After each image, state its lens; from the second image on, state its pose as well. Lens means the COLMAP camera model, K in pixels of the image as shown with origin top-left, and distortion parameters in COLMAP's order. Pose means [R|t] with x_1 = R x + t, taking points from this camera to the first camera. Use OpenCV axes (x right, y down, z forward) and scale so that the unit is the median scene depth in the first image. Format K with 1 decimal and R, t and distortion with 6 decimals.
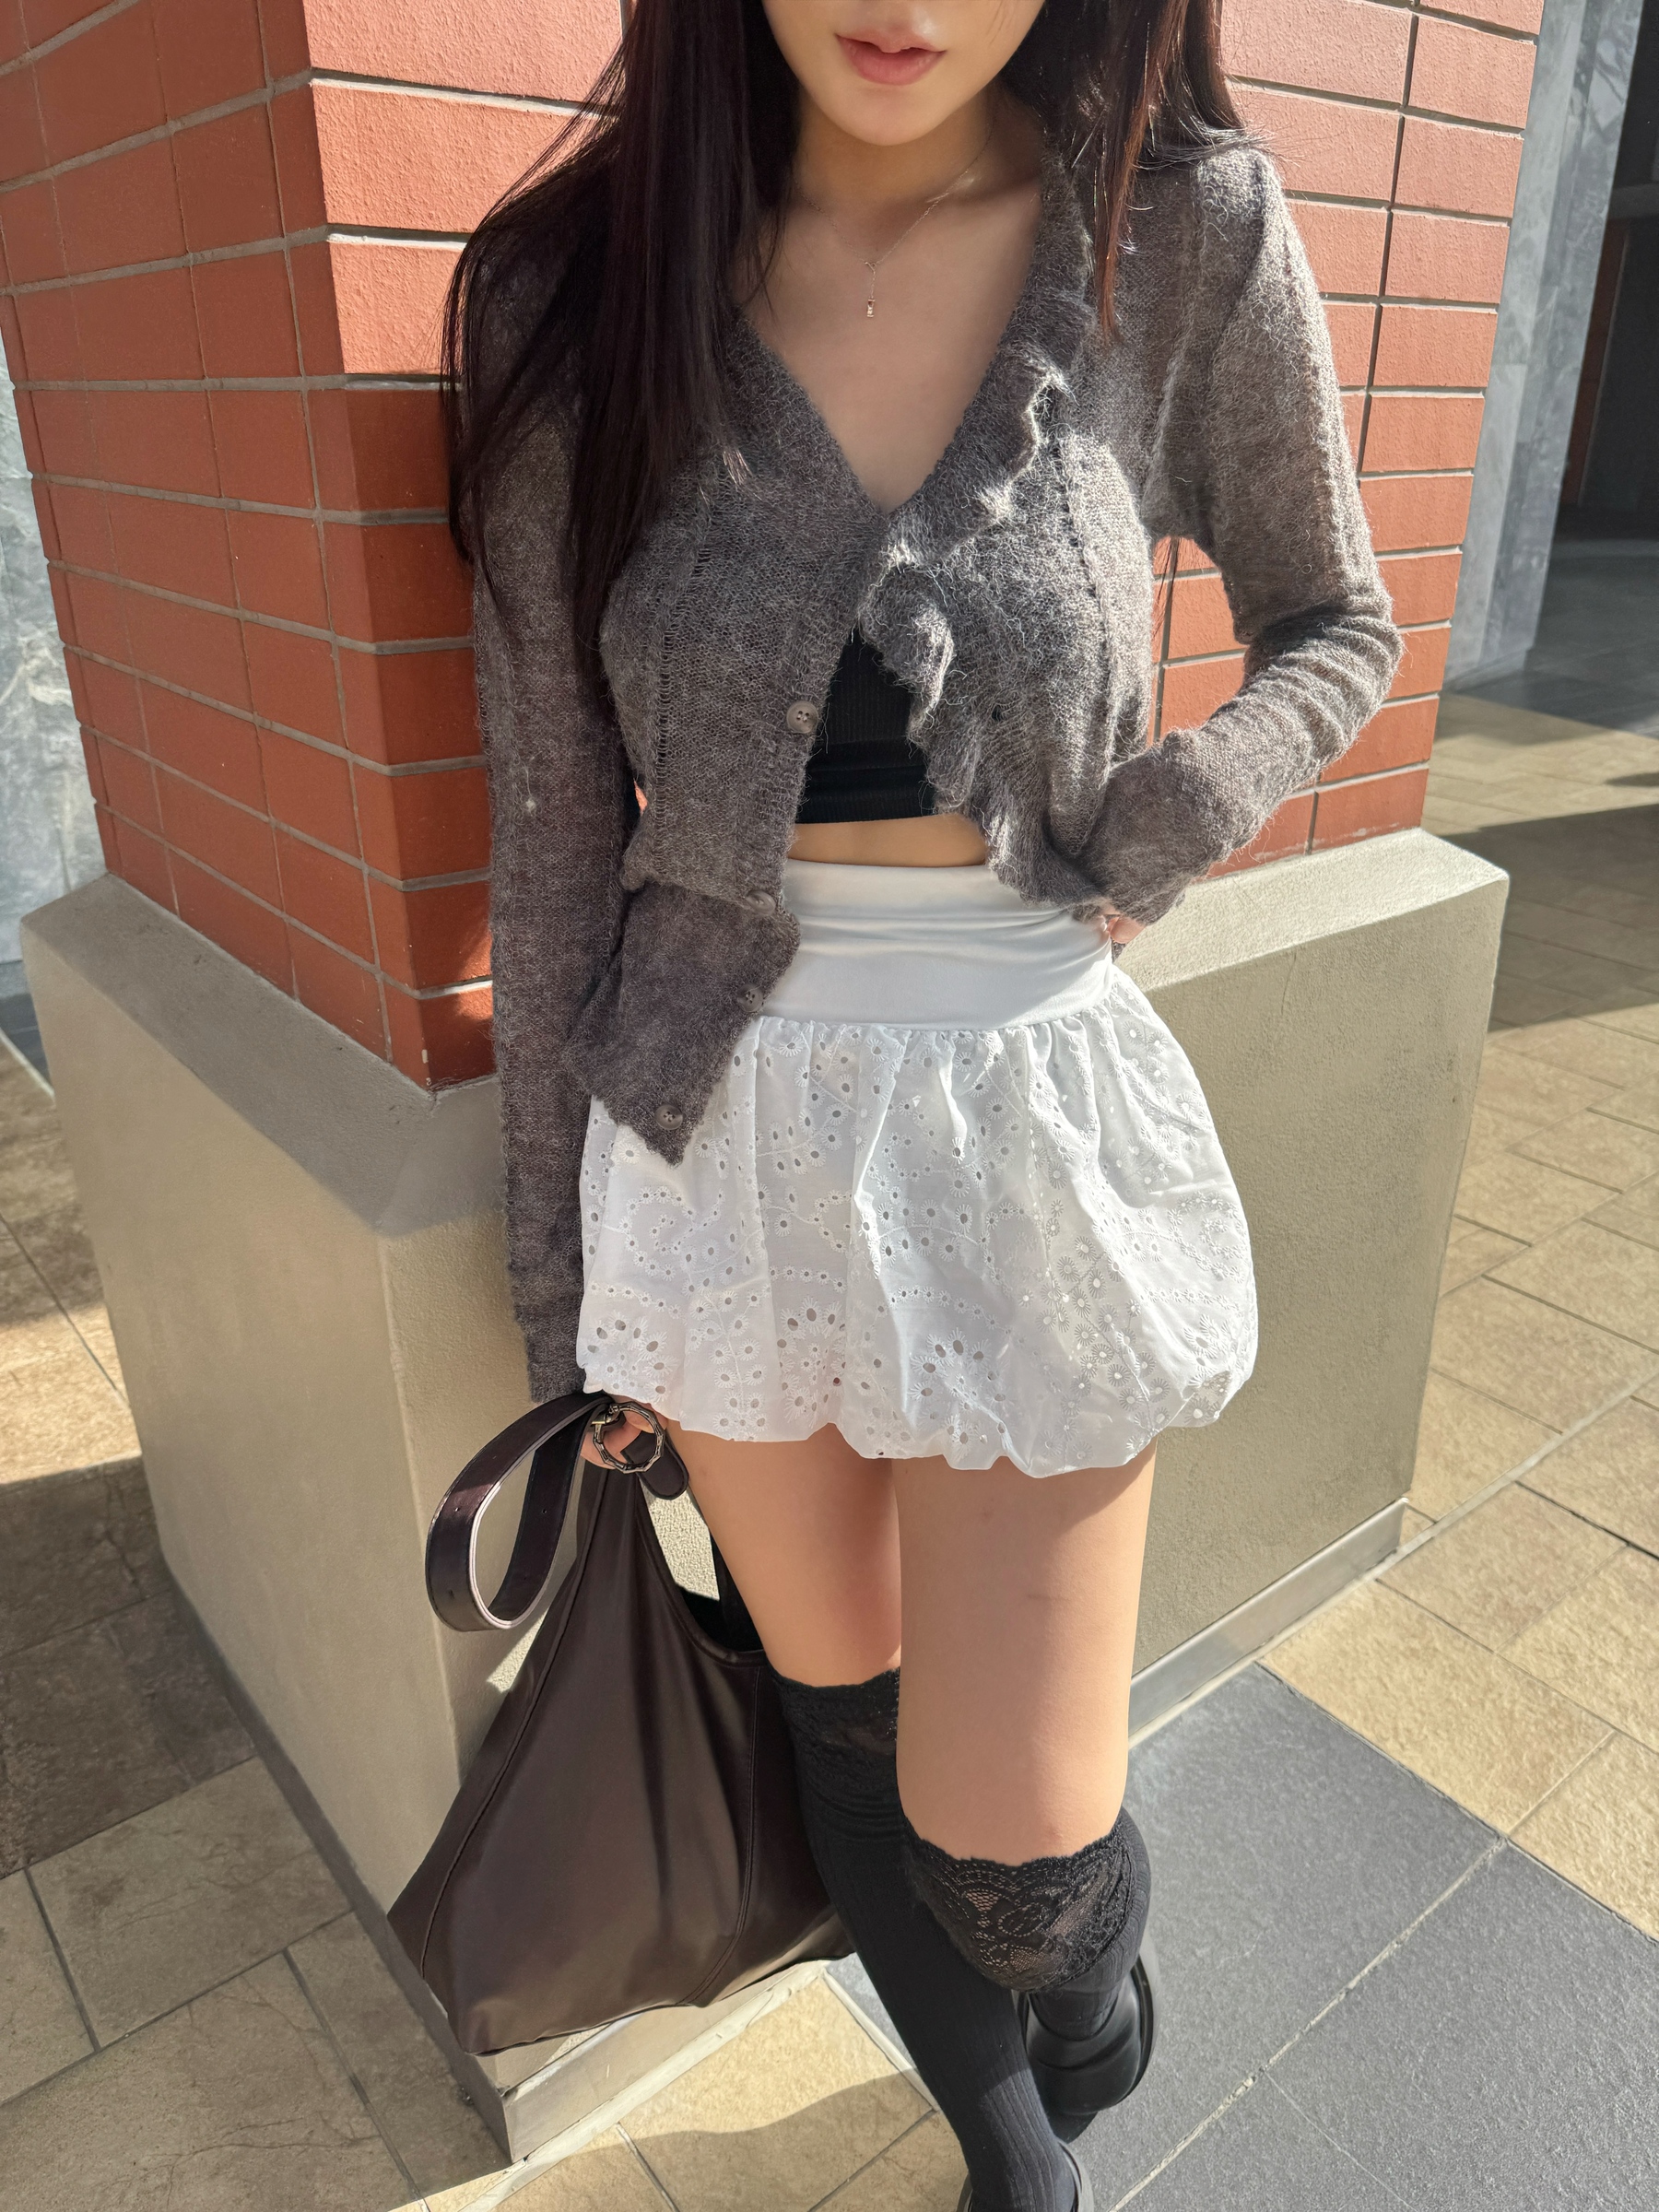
lens RADIAL K [[1549.8, 0, 810.9], [0, 1549.8, 1110.5], [0, 0, 1]] dist [-0.001776, -0.019668]
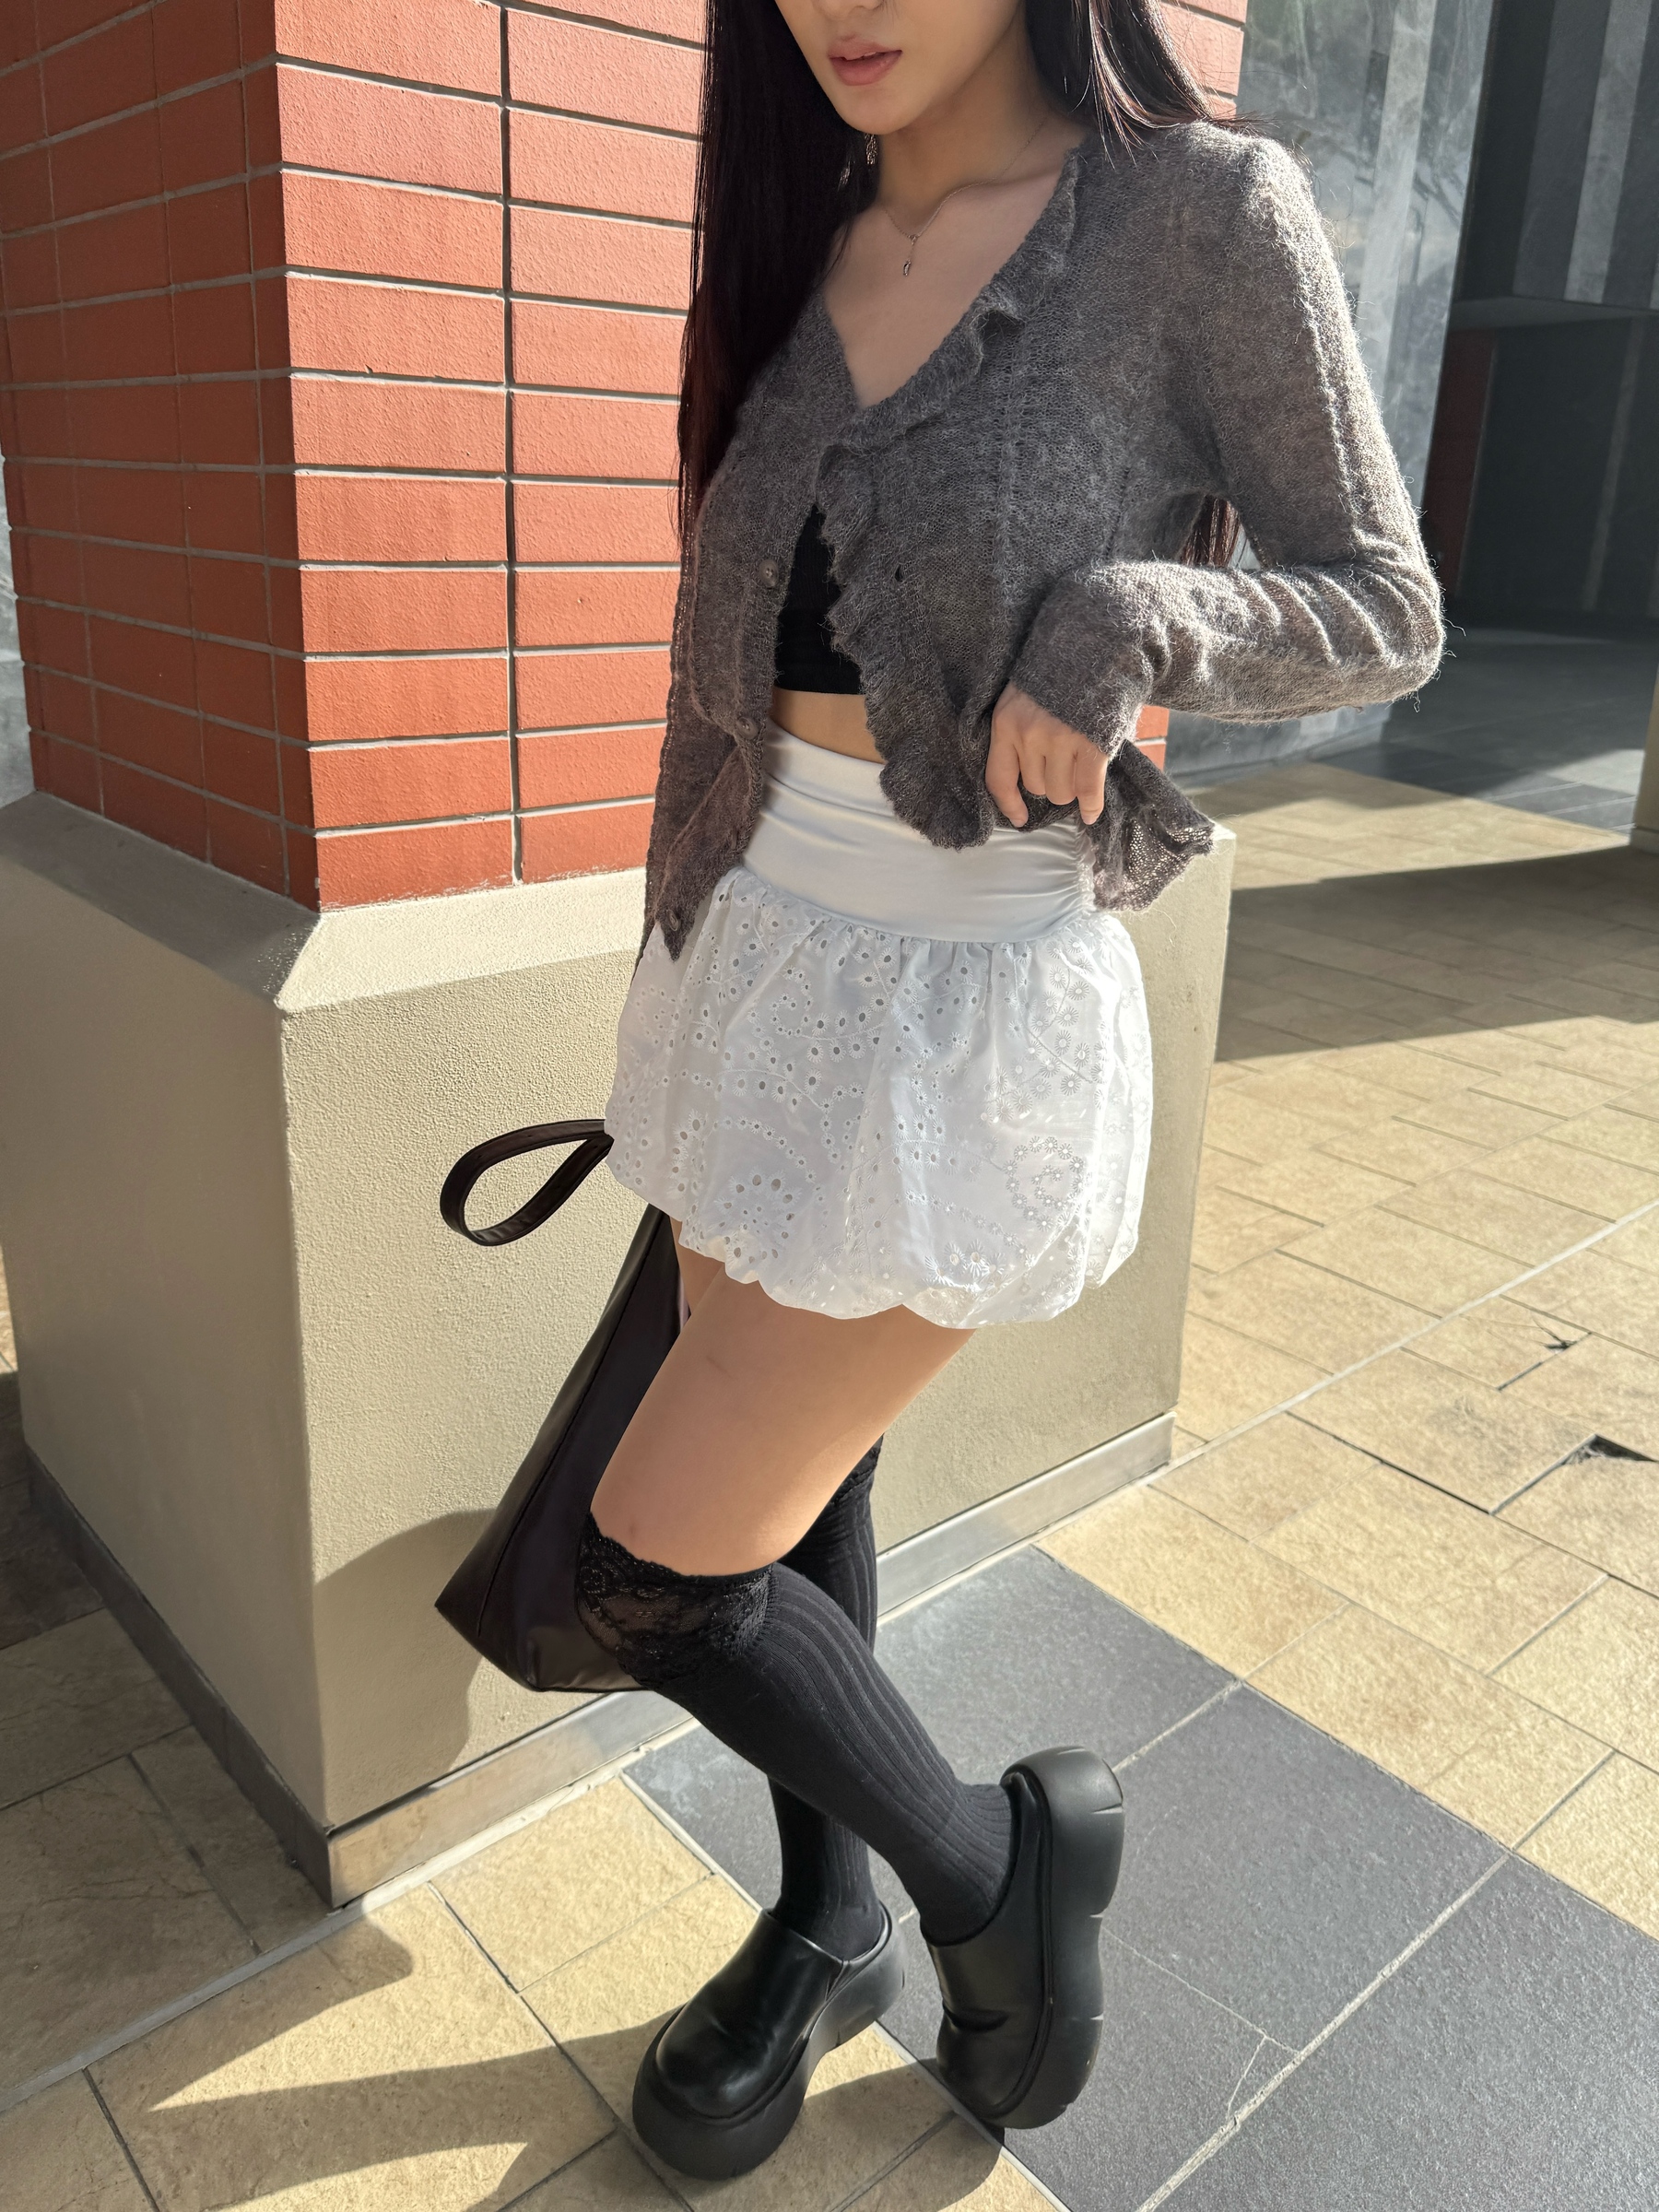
lens RADIAL K [[1618.6, 0, 738.5], [0, 1618.6, 994.2], [0, 0, 1]] dist [0.001364, -0.025747]
pose [[0.999056, 0.023735, 0.036381, 0.030792], [-0.019305, 0.992872, -0.117608, 0.113664], [-0.038913, 0.116795, 0.992393, -0.182192]]
